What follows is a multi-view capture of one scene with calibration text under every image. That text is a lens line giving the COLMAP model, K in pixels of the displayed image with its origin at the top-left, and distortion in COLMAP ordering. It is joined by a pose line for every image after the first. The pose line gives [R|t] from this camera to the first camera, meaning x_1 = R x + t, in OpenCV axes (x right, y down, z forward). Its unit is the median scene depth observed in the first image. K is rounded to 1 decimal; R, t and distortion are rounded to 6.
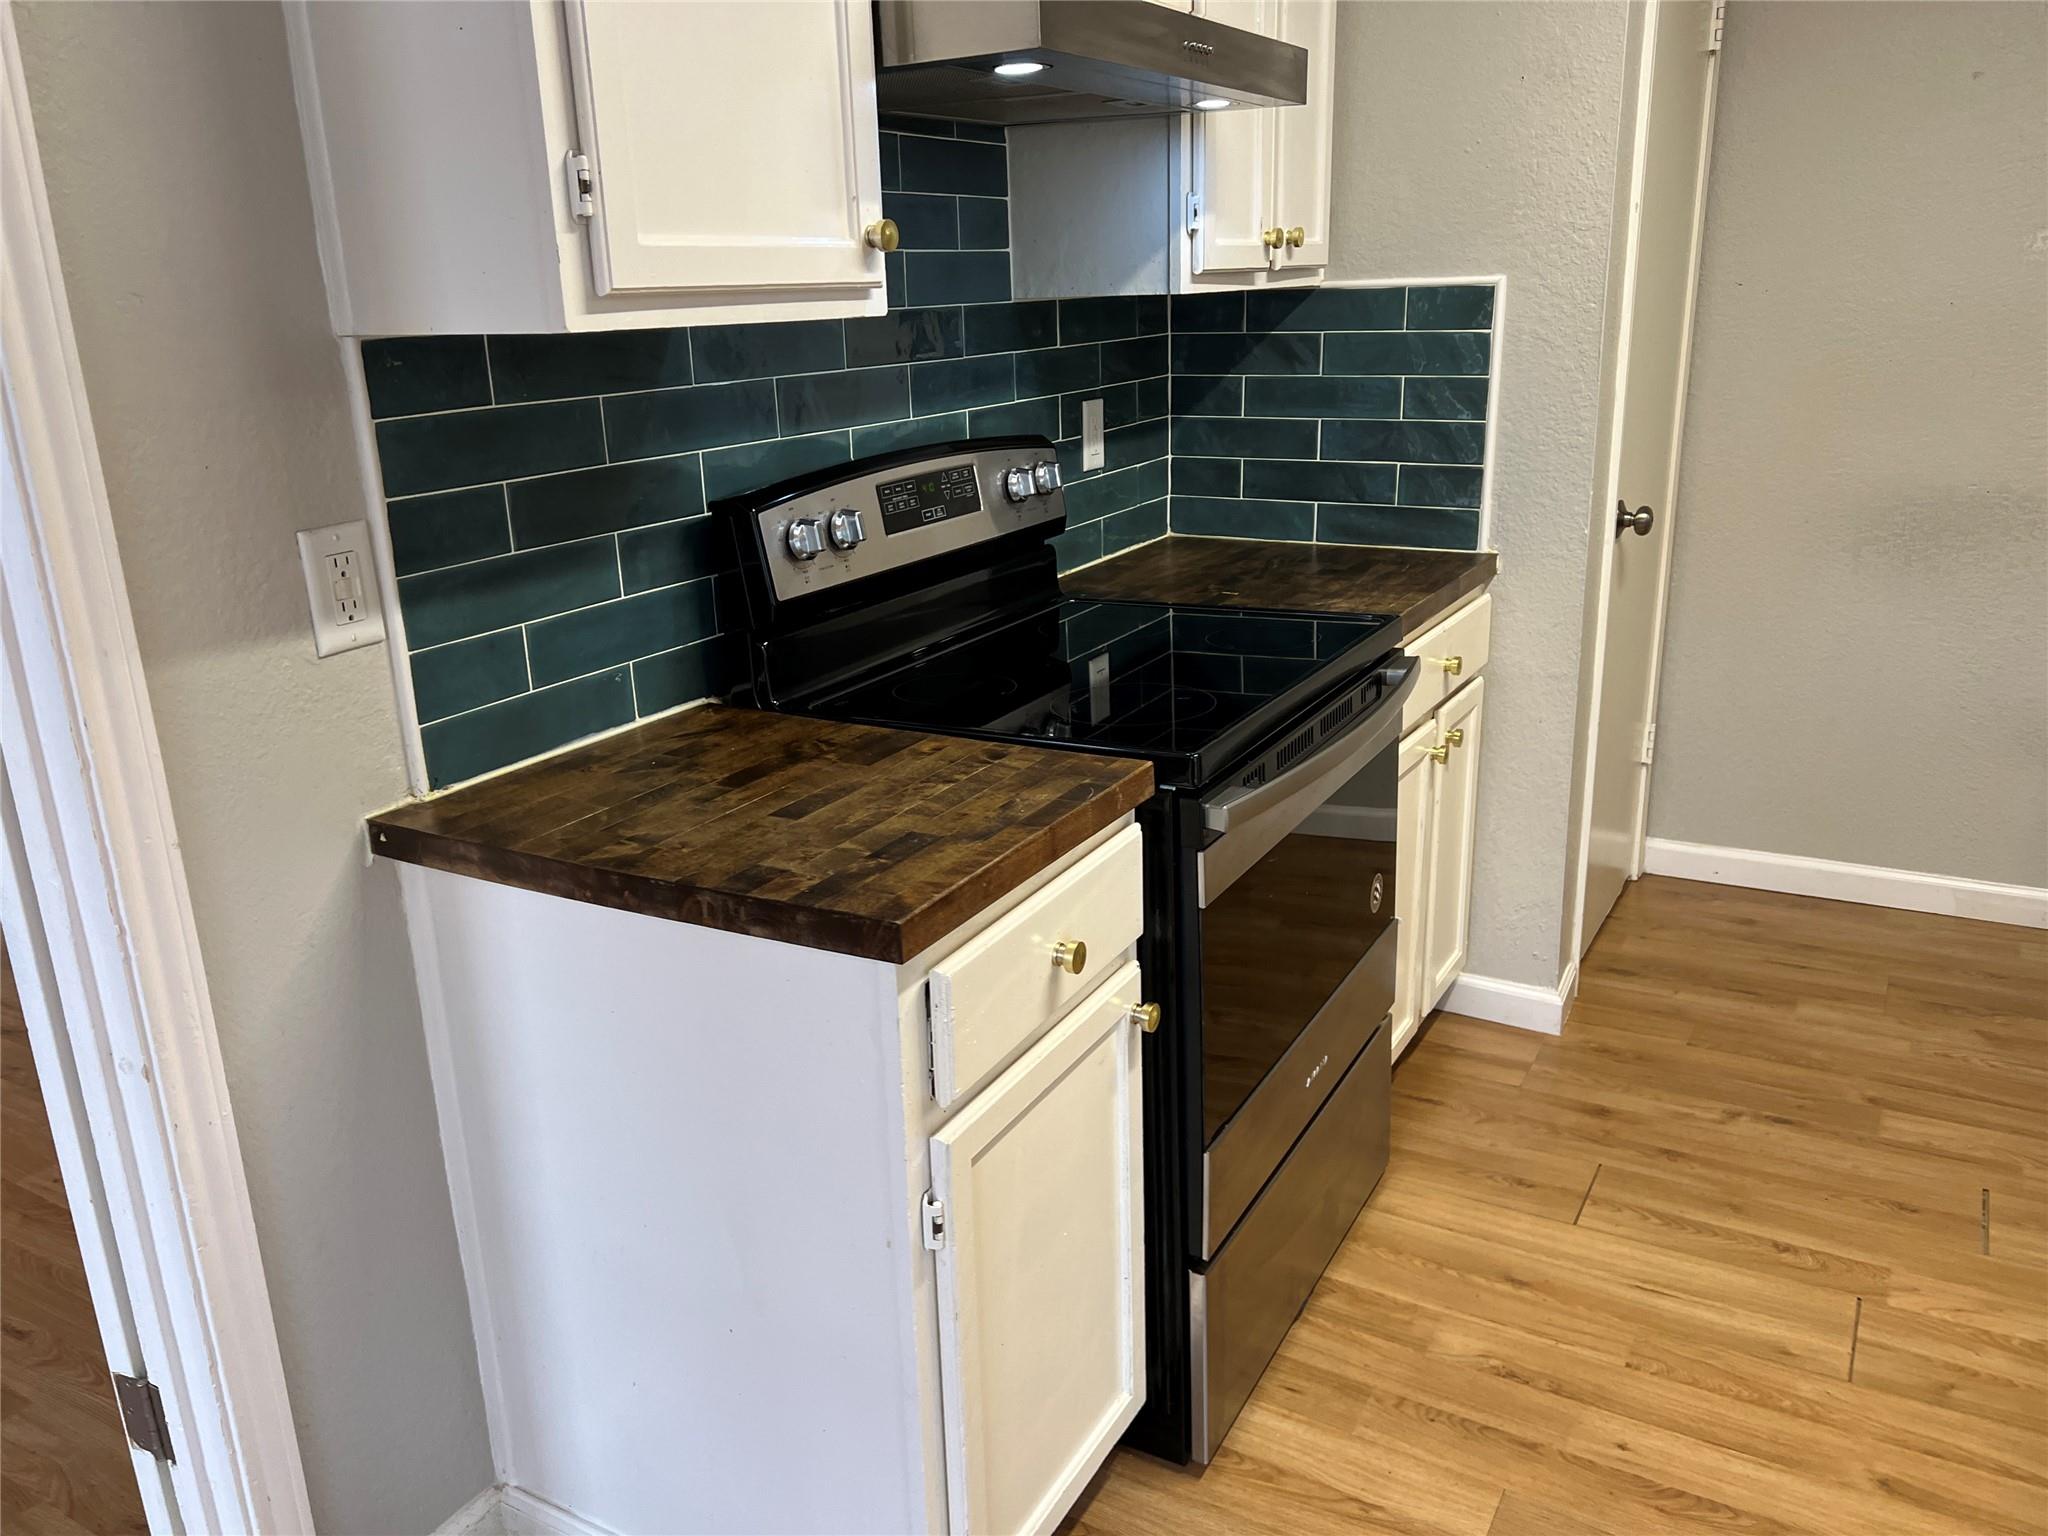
lens RADIAL K [[1544.9, 0, 1024.0], [0, 1544.9, 768.0], [0, 0, 1]] dist [0.092042, -0.084053]
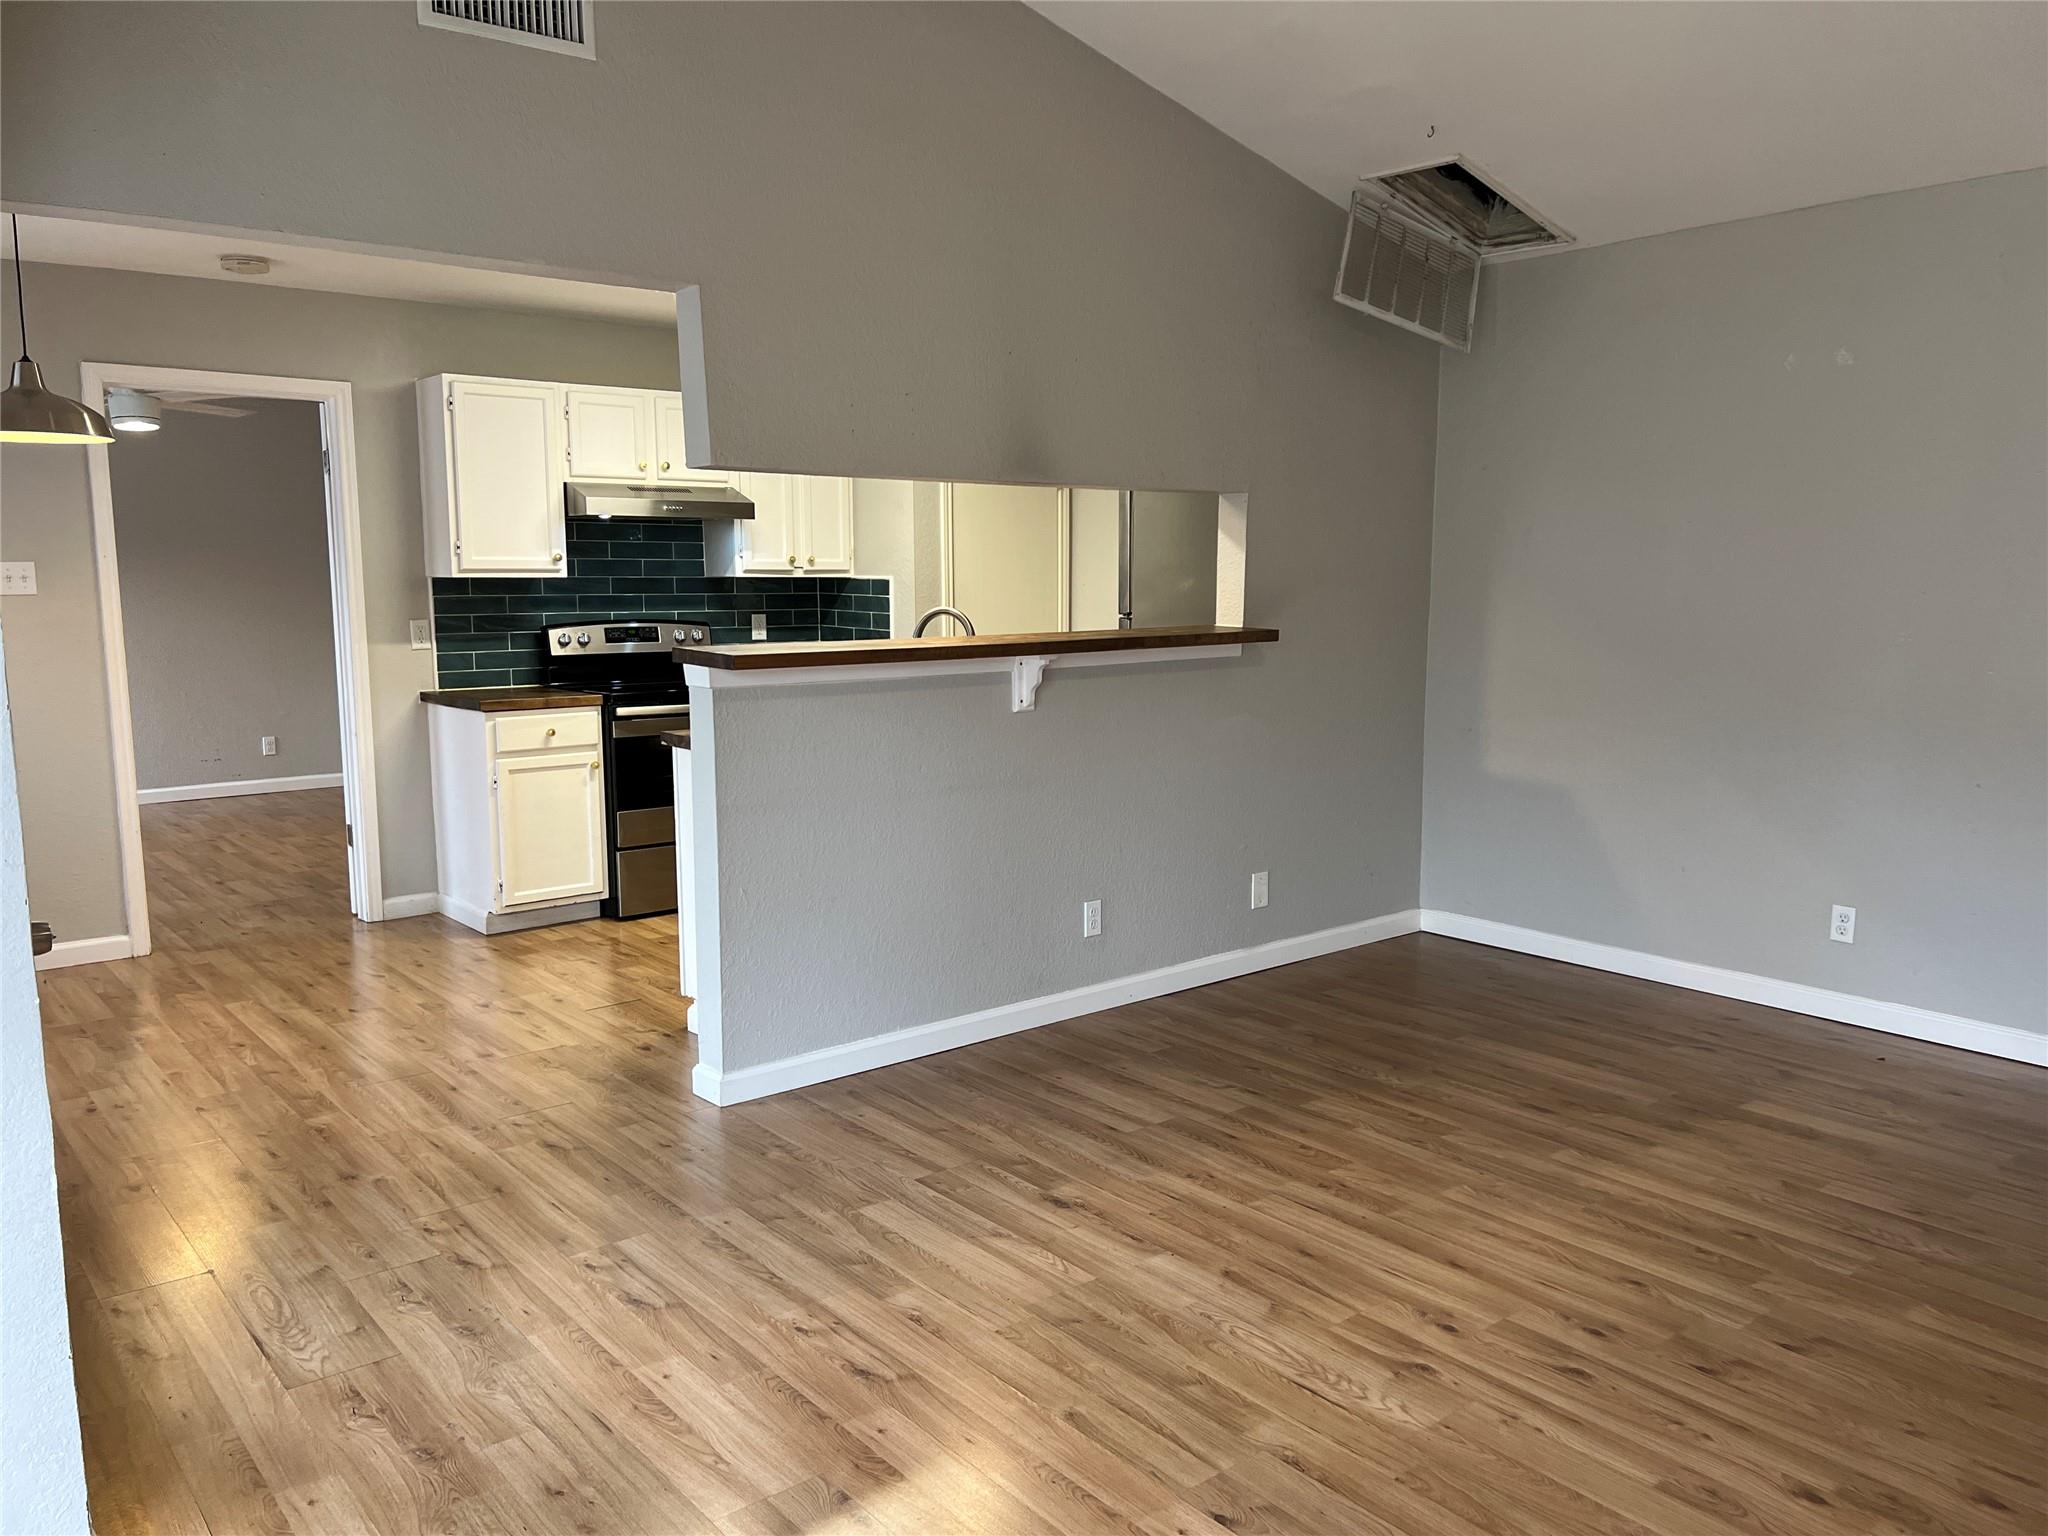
lens RADIAL K [[1544.9, 0, 1024.0], [0, 1544.9, 768.0], [0, 0, 1]] dist [0.092042, -0.084053]
pose [[0.939114, 0.076059, -0.335082, 1.981171], [-0.131753, 0.980363, -0.146727, 0.502003], [0.317342, 0.181942, 0.930694, -1.829703]]
